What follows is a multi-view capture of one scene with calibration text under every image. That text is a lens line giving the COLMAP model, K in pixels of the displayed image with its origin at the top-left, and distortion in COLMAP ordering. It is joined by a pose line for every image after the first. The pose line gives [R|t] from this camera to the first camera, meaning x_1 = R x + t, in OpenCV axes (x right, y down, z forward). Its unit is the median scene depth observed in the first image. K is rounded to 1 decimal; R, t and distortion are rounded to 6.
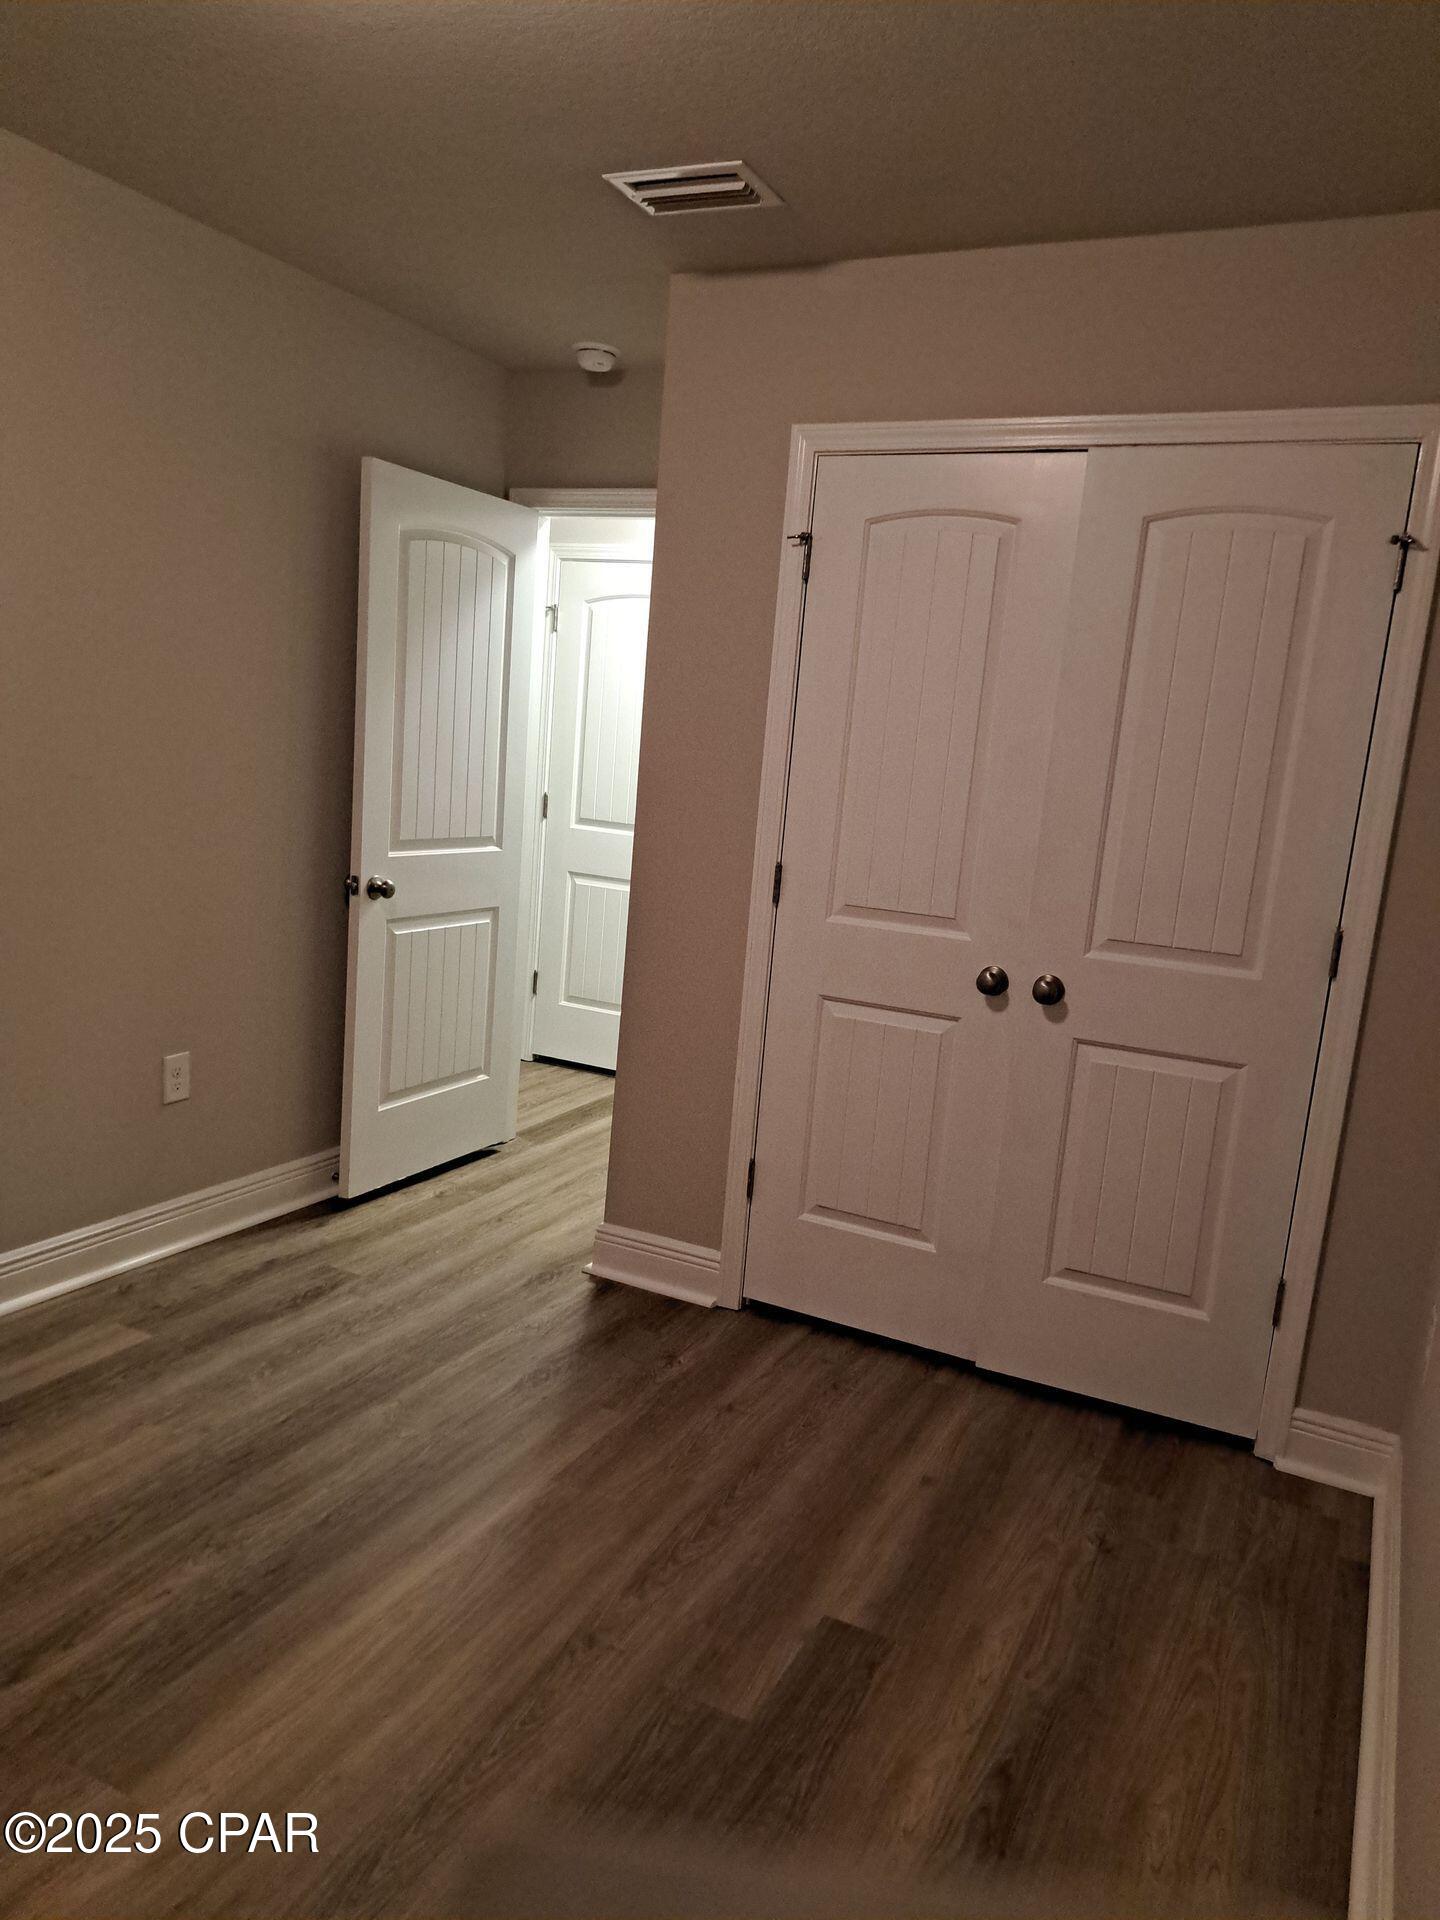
lens RADIAL K [[1388.8, 0, 735.6], [0, 1388.8, 965.6], [0, 0, 1]] dist [0.083491, -0.084351]
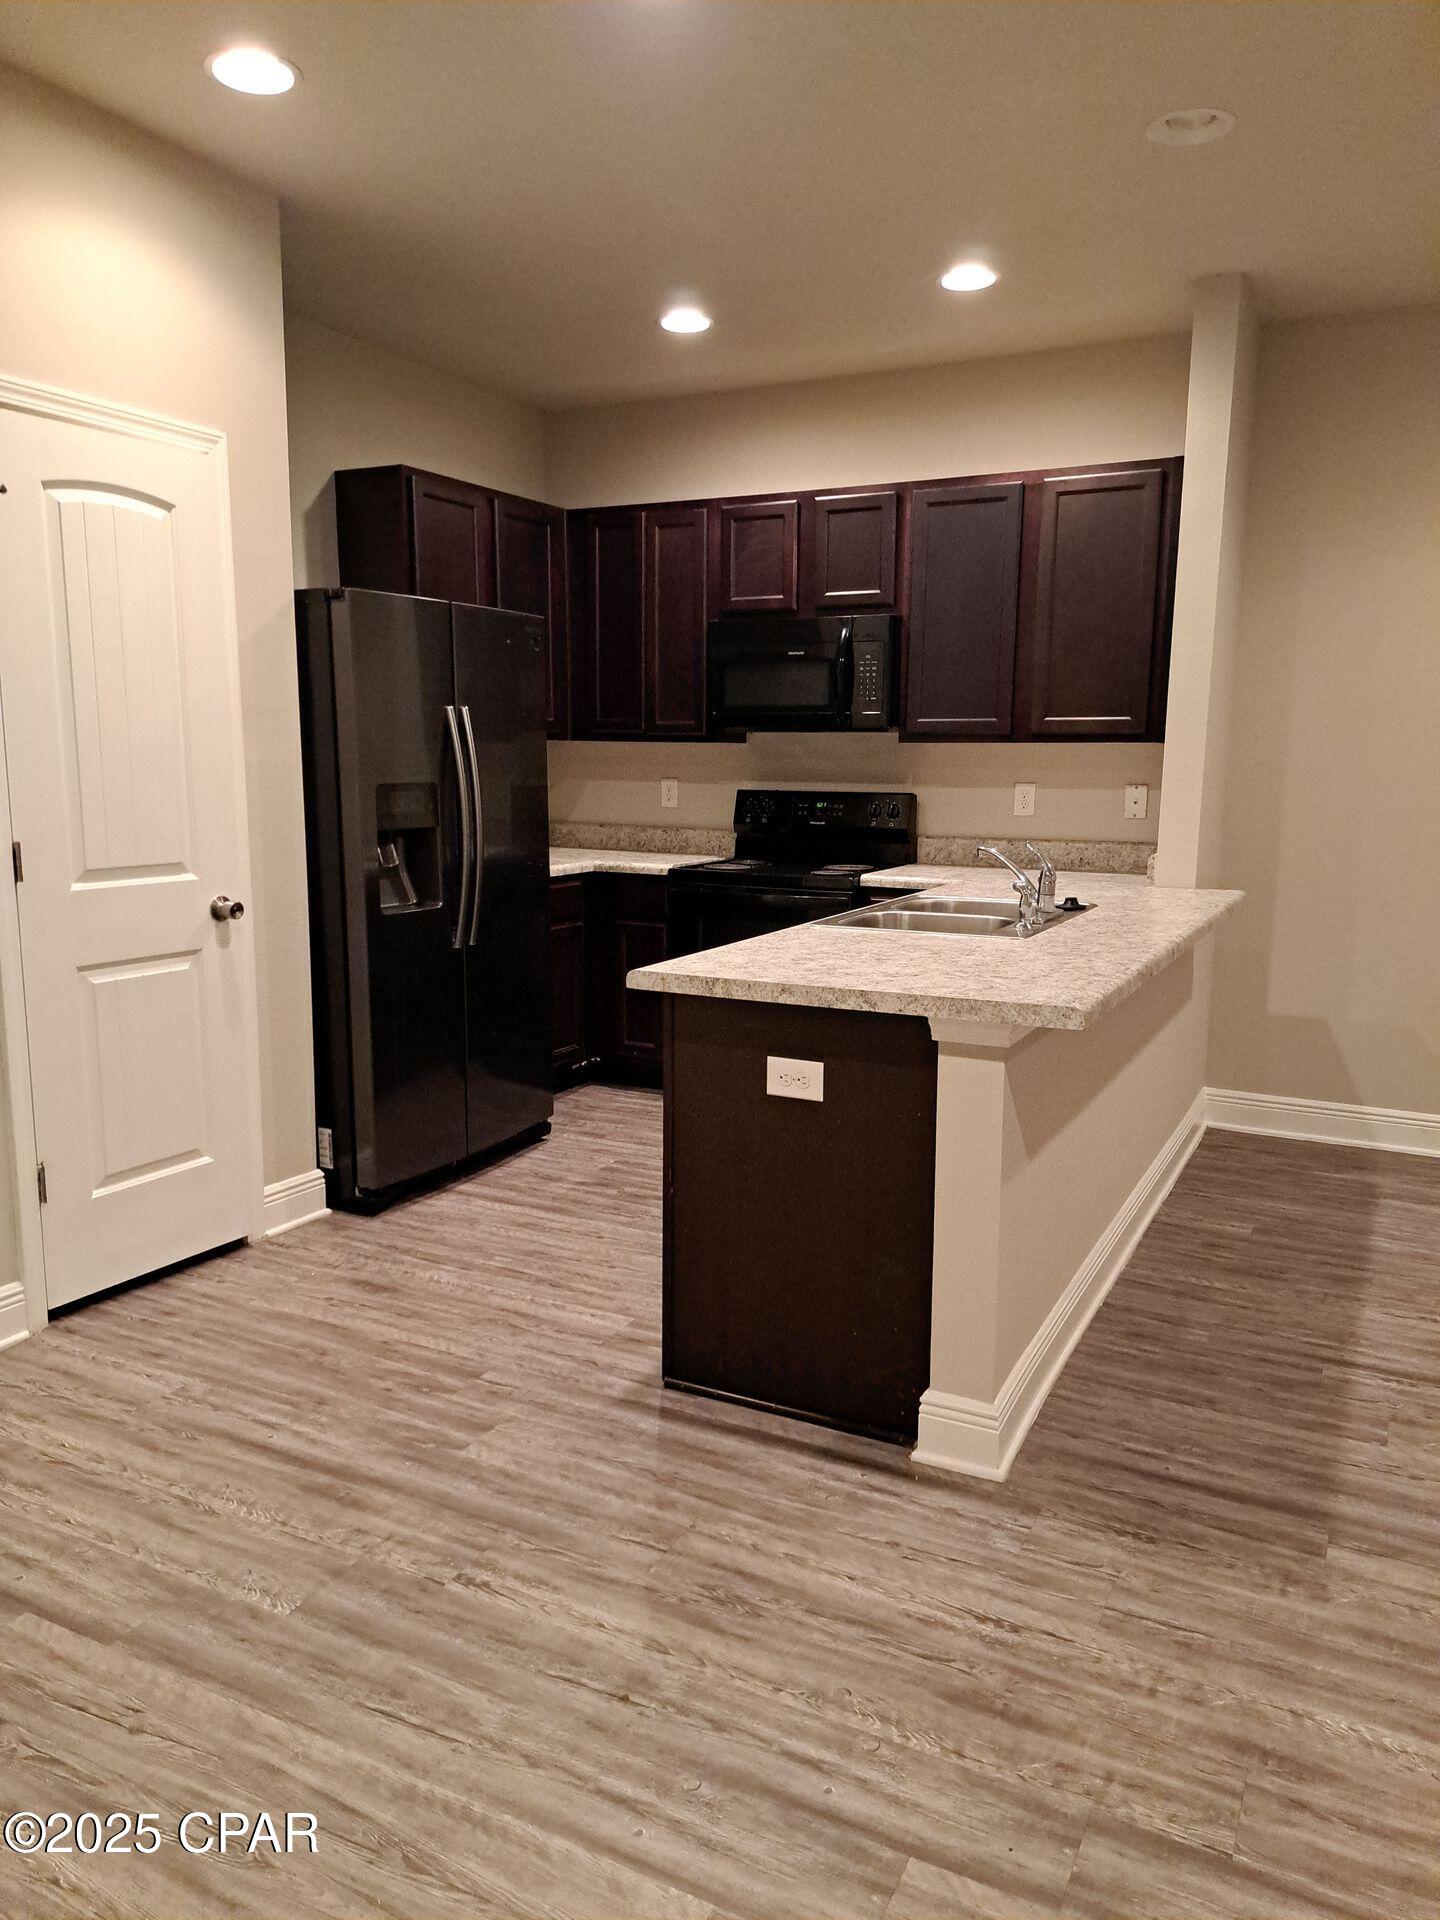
lens RADIAL K [[1376.2, 0, 732.0], [0, 1376.2, 958.7], [0, 0, 1]] dist [0.037545, -0.024437]
pose [[0.016901, -0.220038, 0.975345, -1.007875], [0.161043, 0.963347, 0.214541, -0.137834], [-0.986803, 0.153446, 0.051717, 0.564287]]
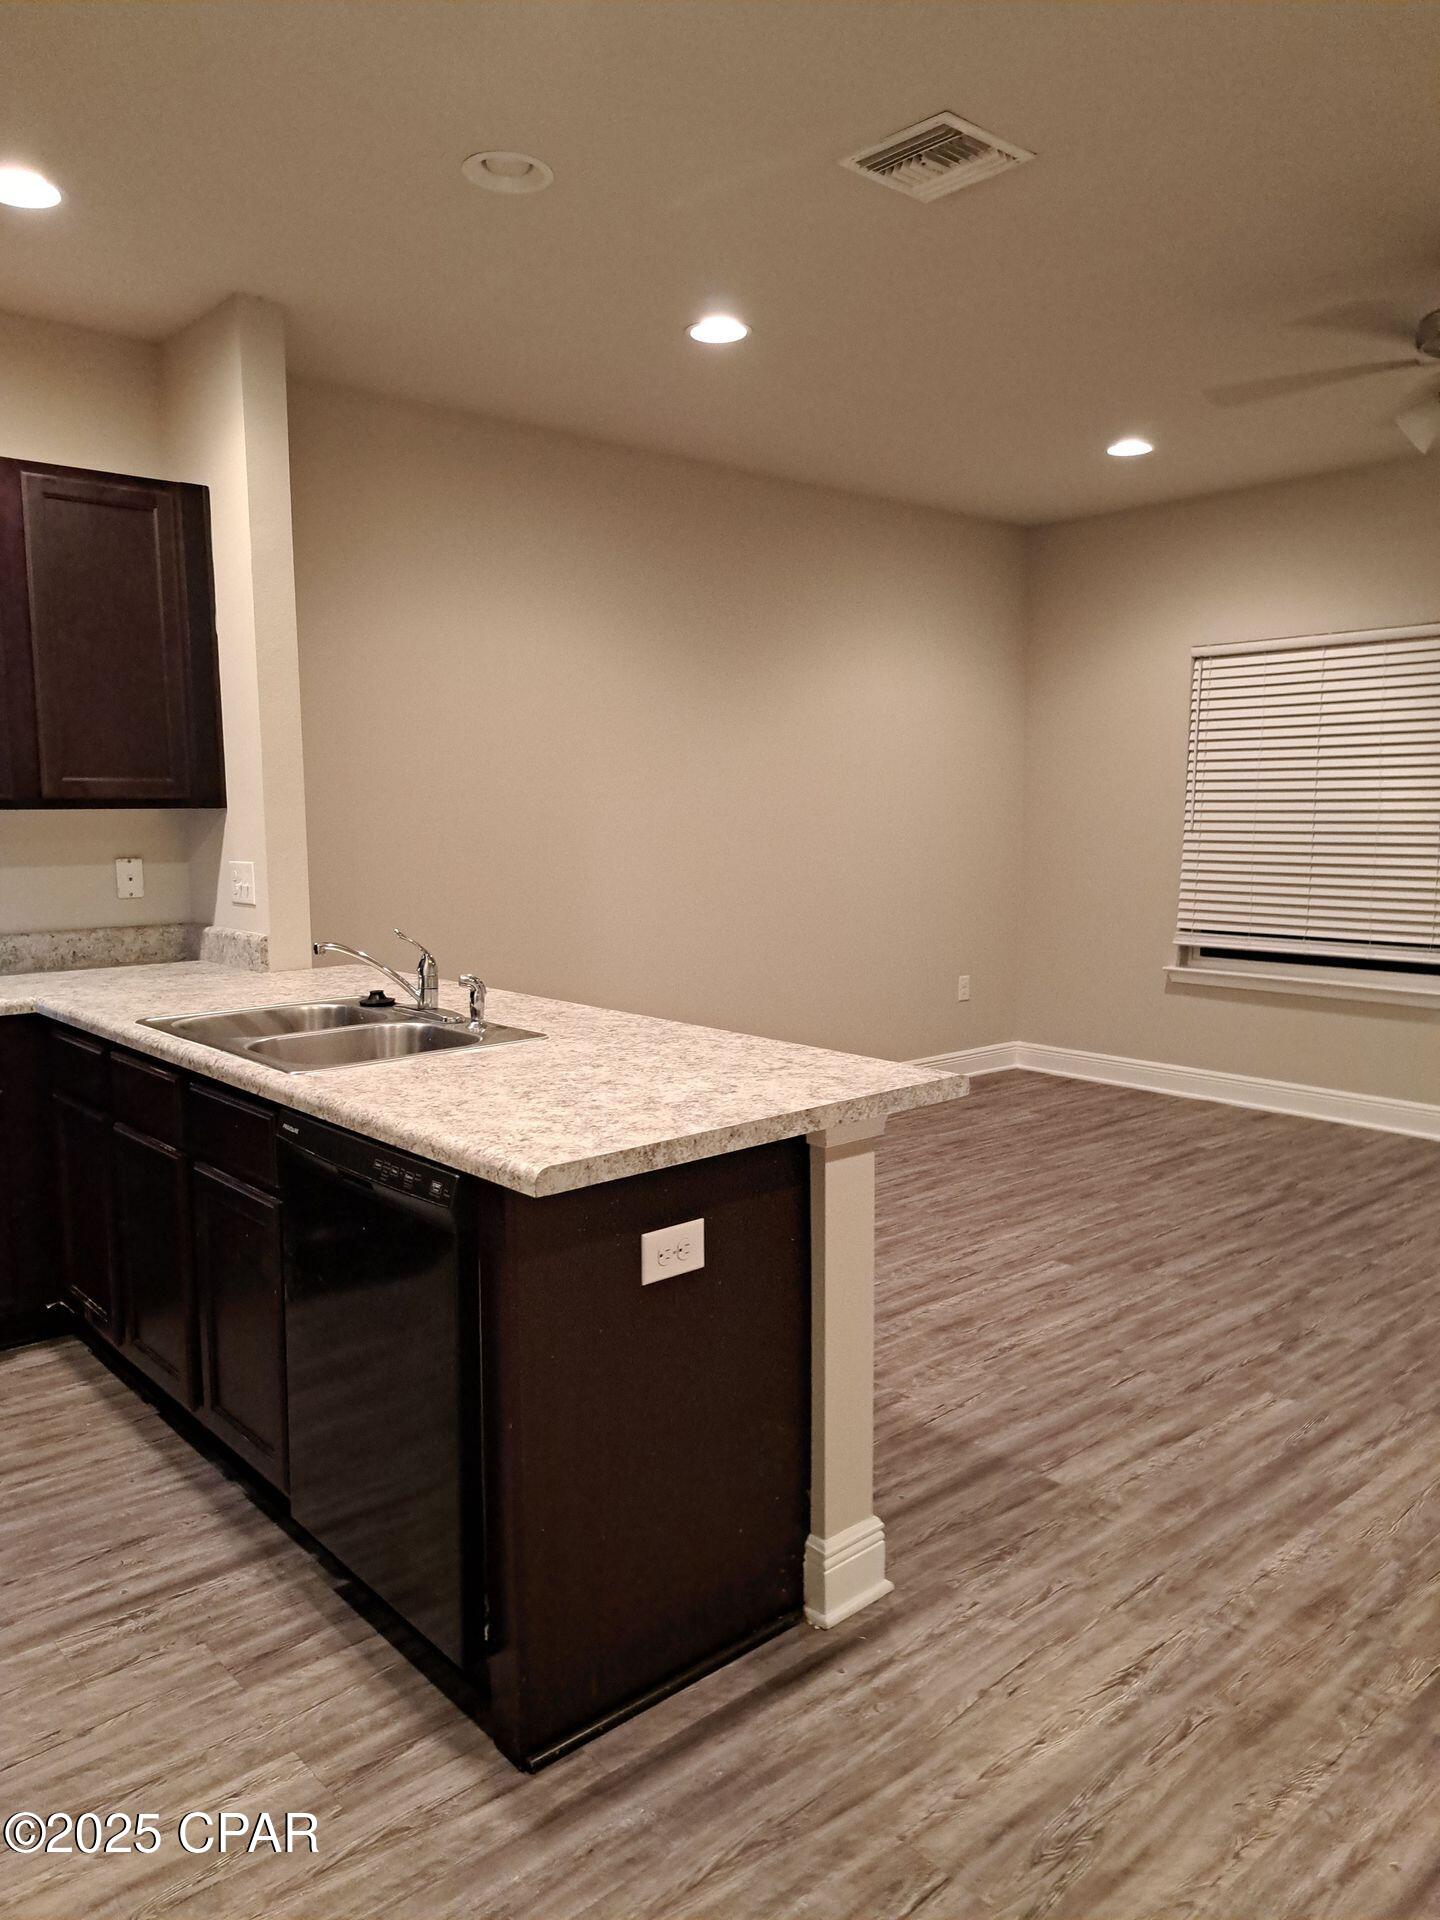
lens RADIAL K [[1384.8, 0, 716.8], [0, 1384.8, 915.7], [0, 0, 1]] dist [0.051430, -0.027184]
pose [[-0.919869, -0.099027, 0.379519, -0.395804], [0.005640, 0.964164, 0.265248, -0.222655], [-0.392185, 0.246134, -0.886346, 1.195337]]
